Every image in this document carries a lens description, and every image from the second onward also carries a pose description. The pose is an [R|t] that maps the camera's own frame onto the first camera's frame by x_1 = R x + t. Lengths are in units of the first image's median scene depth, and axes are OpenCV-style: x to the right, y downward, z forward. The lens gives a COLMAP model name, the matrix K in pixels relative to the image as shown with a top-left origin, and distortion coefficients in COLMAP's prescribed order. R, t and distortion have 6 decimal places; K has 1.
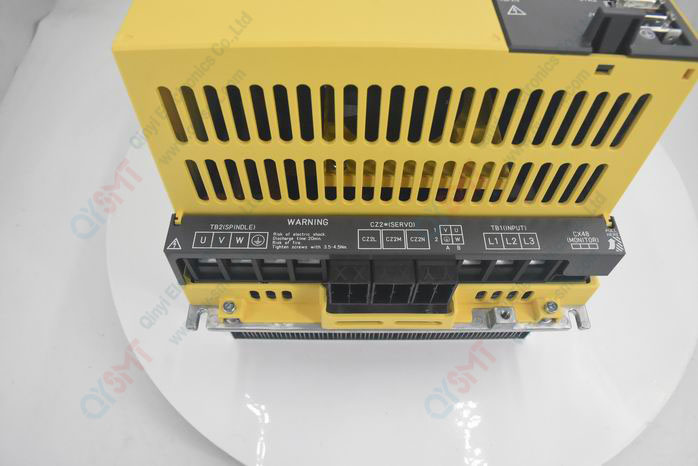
lens RADIAL K [[477.7, 0, 349.0], [0, 477.7, 233.0], [0, 0, 1]] dist [-0.098151, 0.000397]
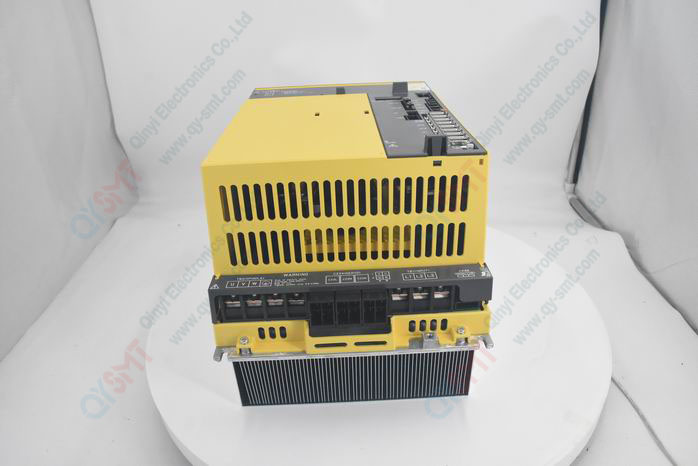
lens RADIAL K [[493.4, 0, 349.0], [0, 493.4, 233.0], [0, 0, 1]] dist [-0.009701, -0.002264]
pose [[0.998341, -0.056876, 0.008966, 0.090739], [0.053984, 0.870443, -0.489301, 0.699705], [0.020025, 0.488973, 0.872069, -0.564150]]
